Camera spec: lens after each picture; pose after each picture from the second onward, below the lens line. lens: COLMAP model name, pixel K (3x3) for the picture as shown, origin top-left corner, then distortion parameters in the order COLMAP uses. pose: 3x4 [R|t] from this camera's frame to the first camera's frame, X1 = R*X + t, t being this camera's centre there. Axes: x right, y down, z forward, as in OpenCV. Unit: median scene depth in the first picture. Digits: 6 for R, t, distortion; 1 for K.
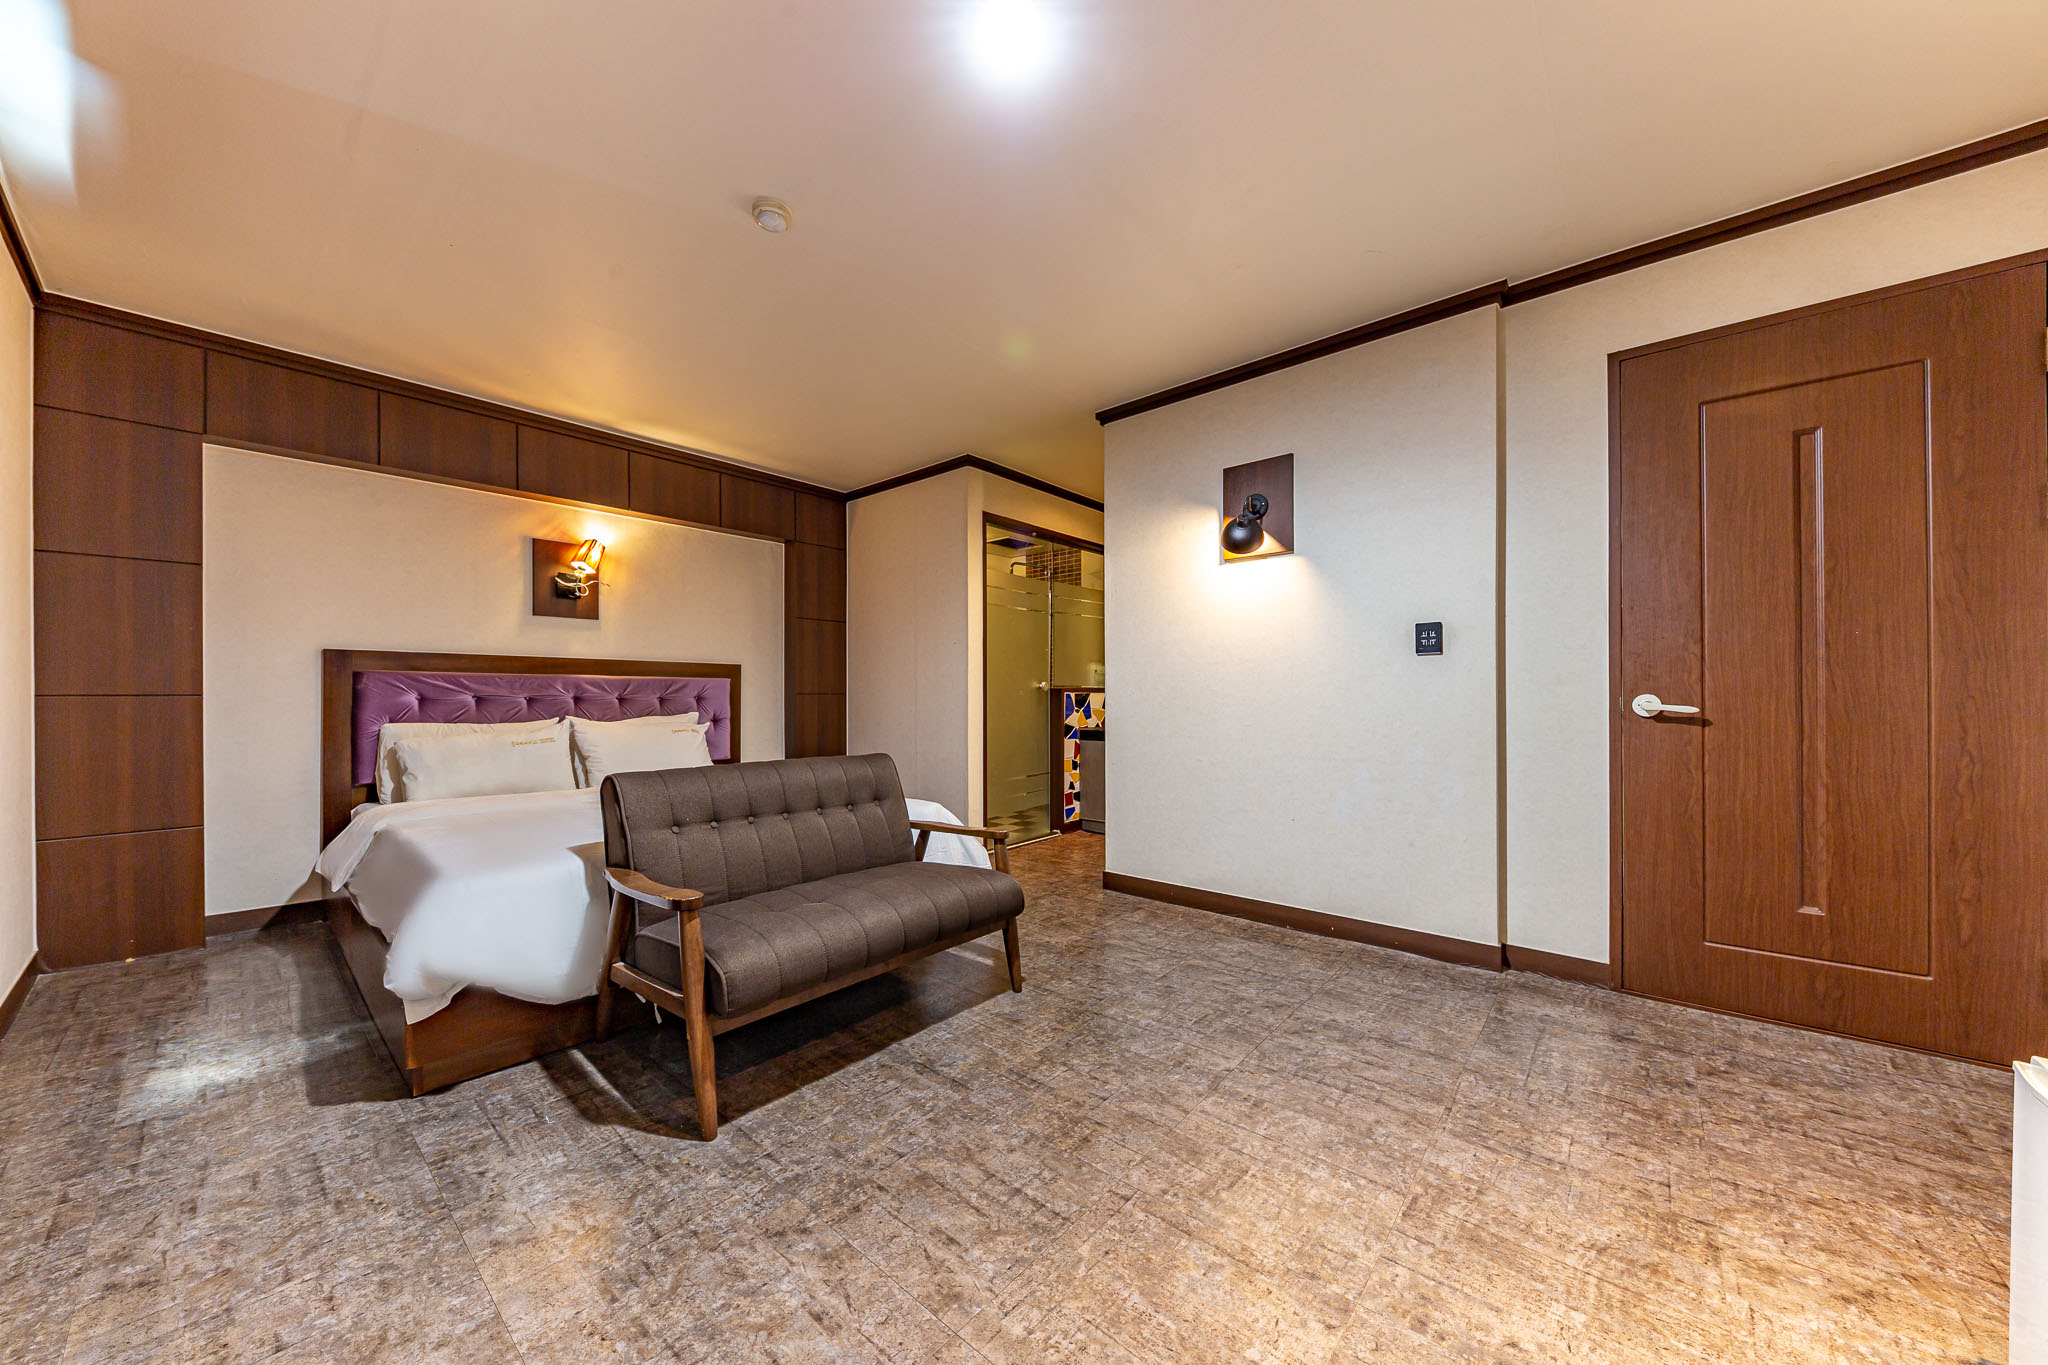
lens RADIAL K [[708.6, 0, 1023.3], [0, 708.6, 690.7], [0, 0, 1]] dist [0.011579, -0.005166]
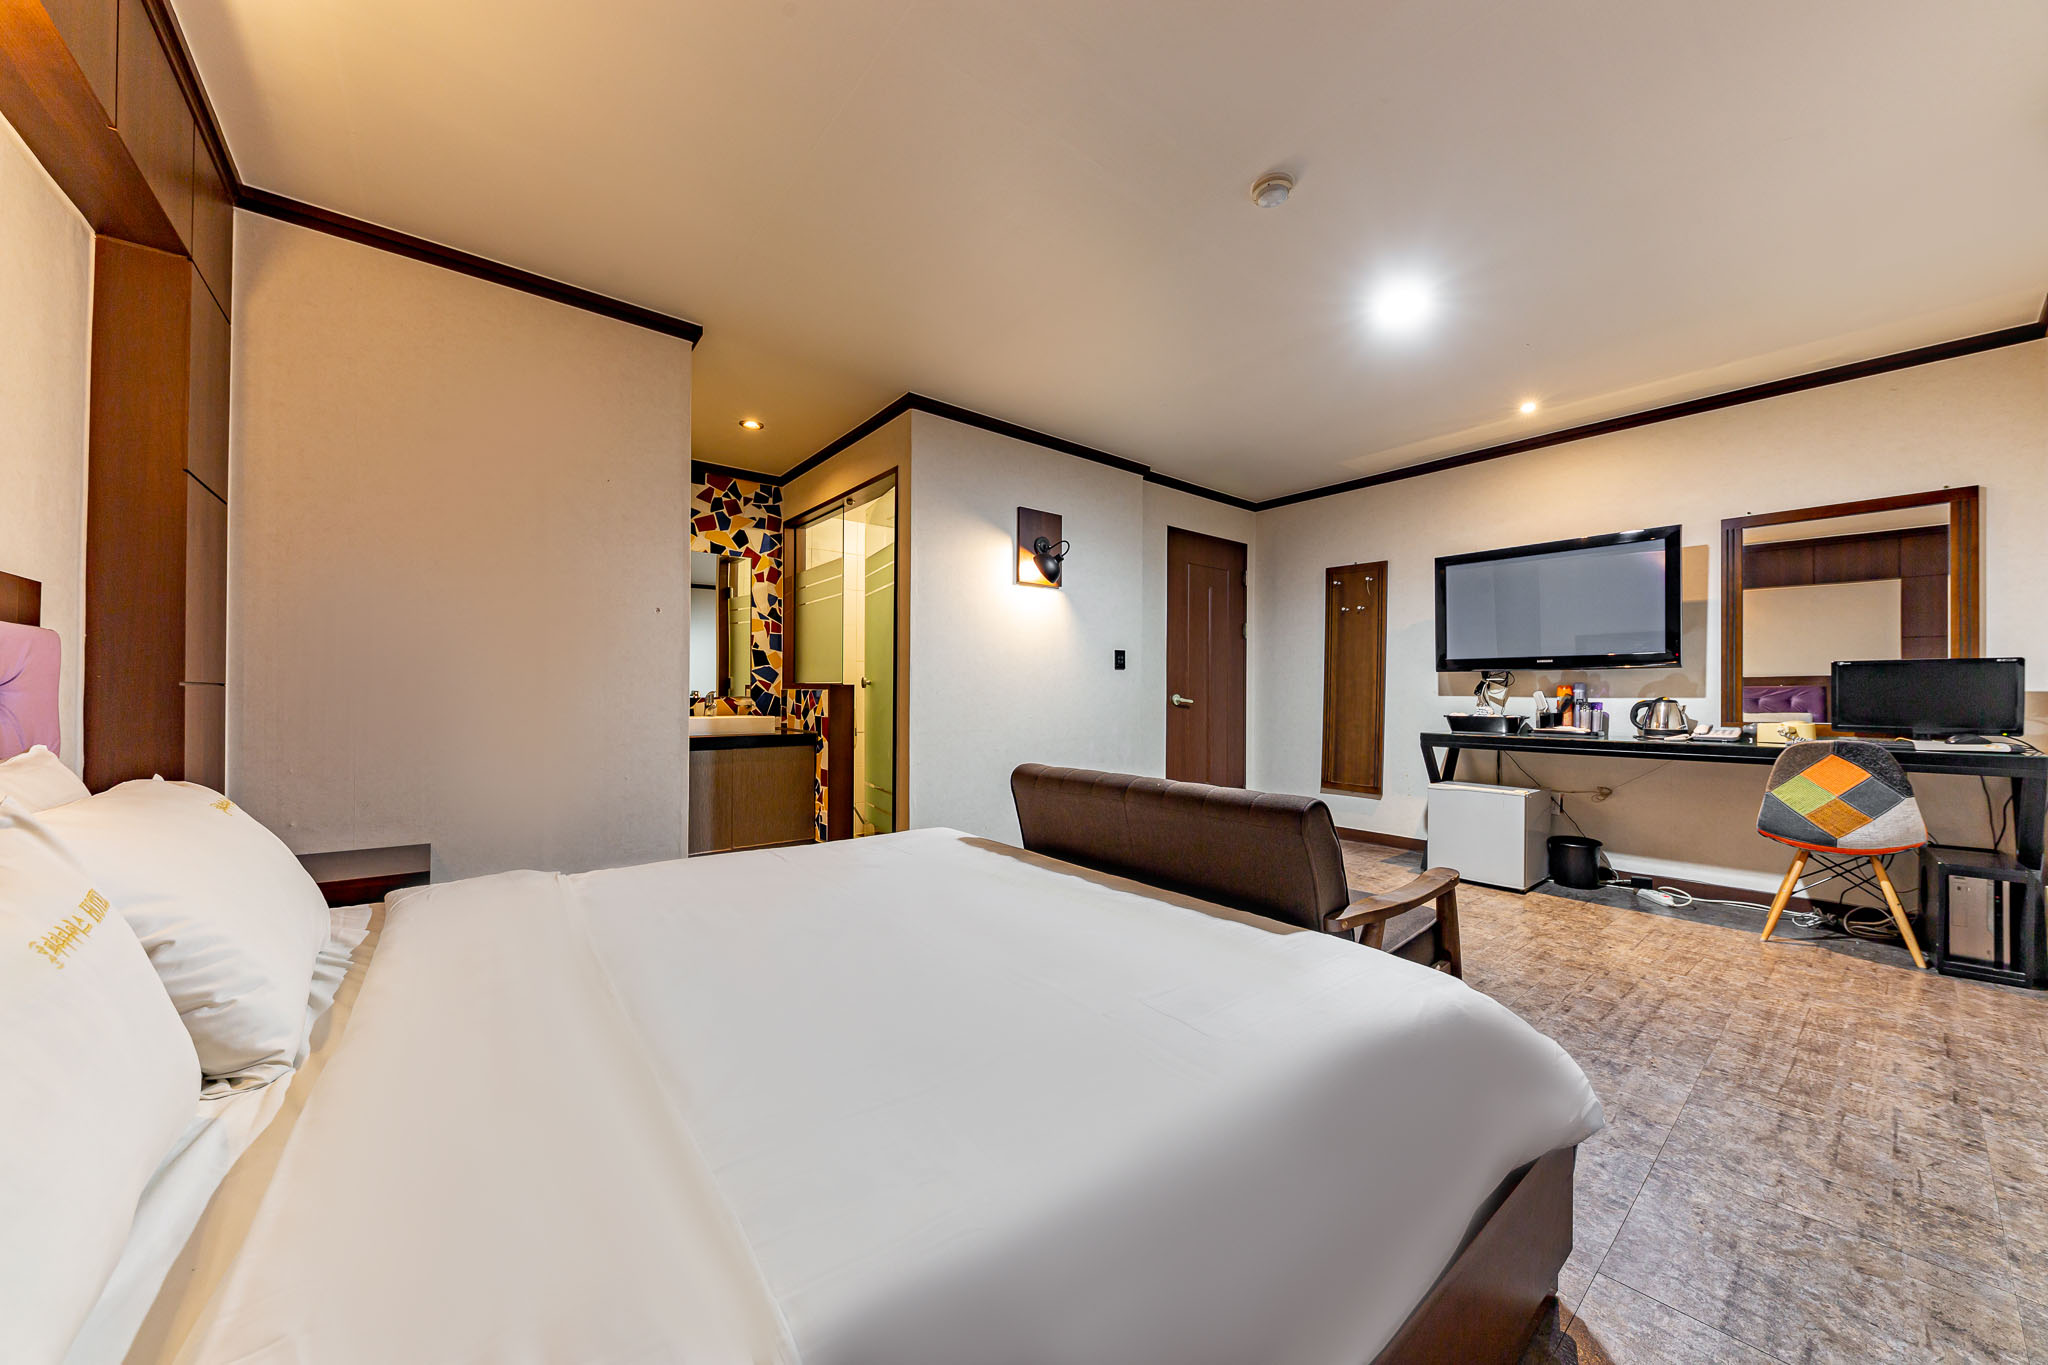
lens RADIAL K [[708.6, 0, 1023.3], [0, 708.6, 690.7], [0, 0, 1]] dist [0.011579, -0.005166]
pose [[0.170209, 0.006783, 0.985385, -2.019220], [-0.010826, 0.999929, -0.005013, 0.016402], [-0.985348, -0.009814, 0.170271, 1.744533]]
